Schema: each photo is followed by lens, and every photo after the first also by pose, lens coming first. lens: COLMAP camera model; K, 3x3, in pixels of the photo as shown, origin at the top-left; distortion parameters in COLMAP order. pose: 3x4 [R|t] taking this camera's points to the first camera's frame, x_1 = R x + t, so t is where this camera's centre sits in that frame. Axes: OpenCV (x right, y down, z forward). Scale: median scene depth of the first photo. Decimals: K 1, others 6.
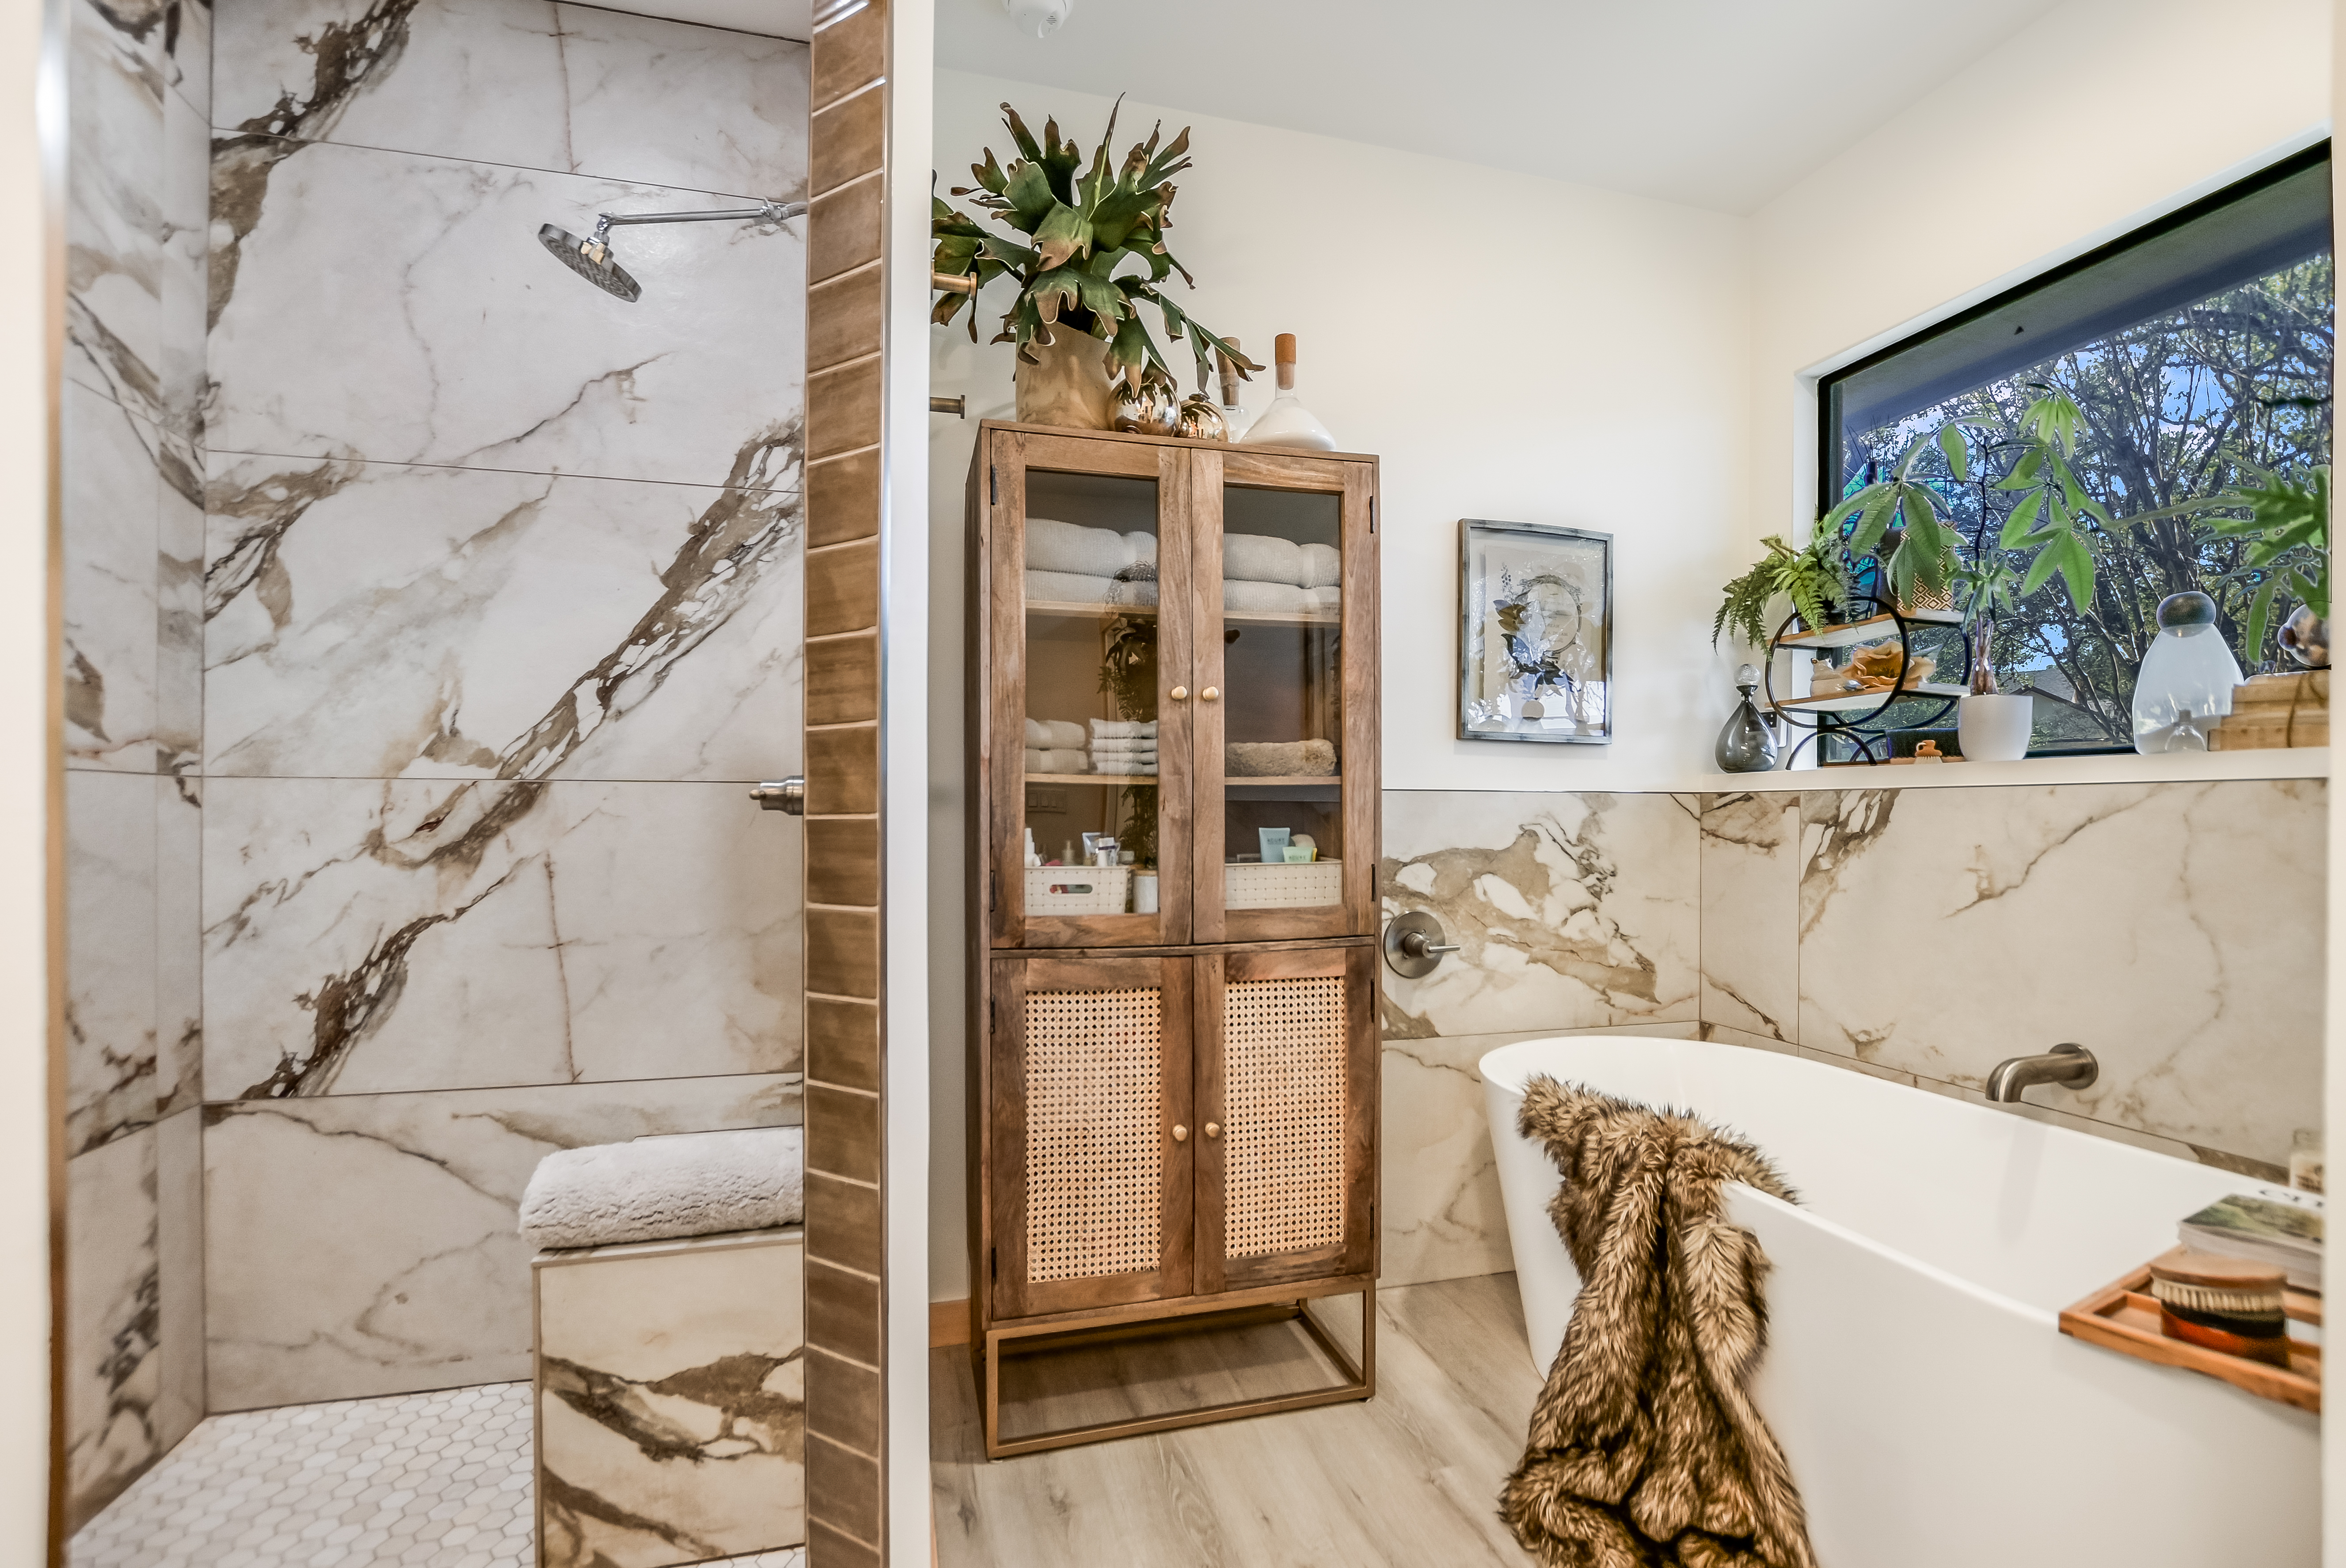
lens RADIAL K [[1011.5, 0, 1193.7], [0, 1011.5, 825.5], [0, 0, 1]] dist [-0.021887, 0.000471]
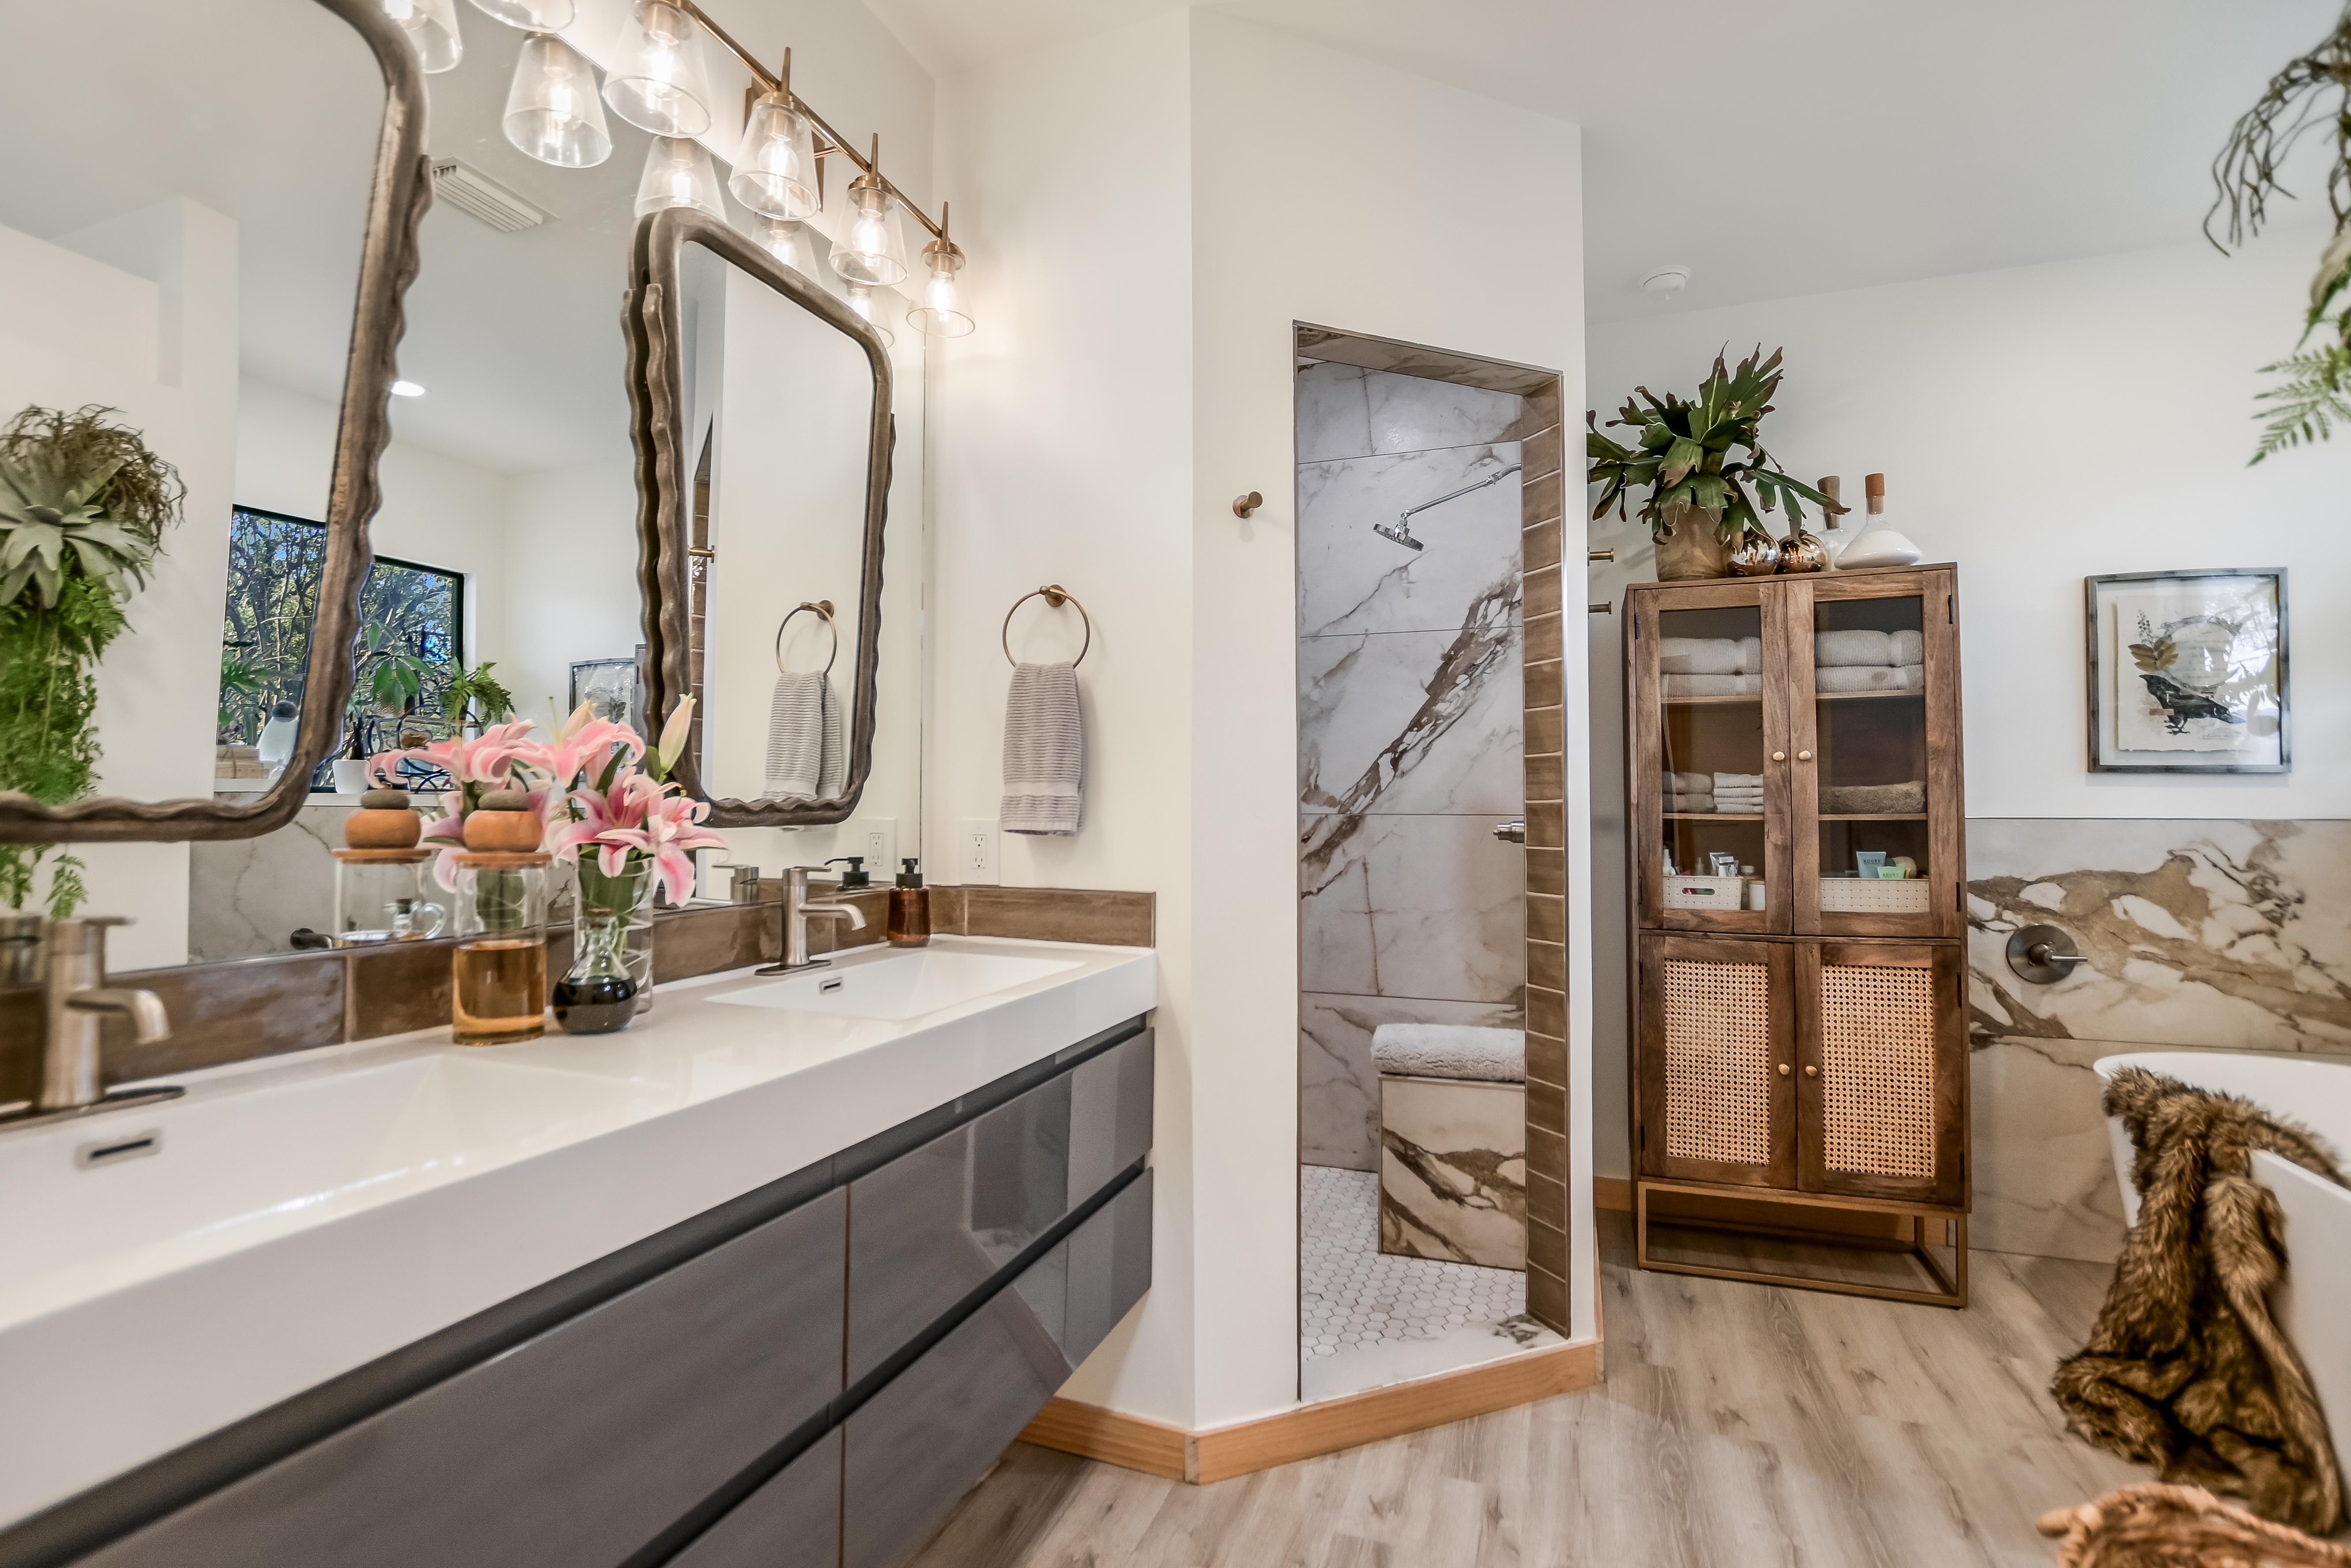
lens RADIAL K [[1055.5, 0, 1170.5], [0, 1055.5, 780.0], [0, 0, 1]] dist [-0.012483, 0.000755]
pose [[0.790085, -0.019900, -0.612674, 0.210577], [-0.002983, 0.999336, -0.036307, -0.040513], [0.612990, 0.030513, 0.789501, -0.671328]]
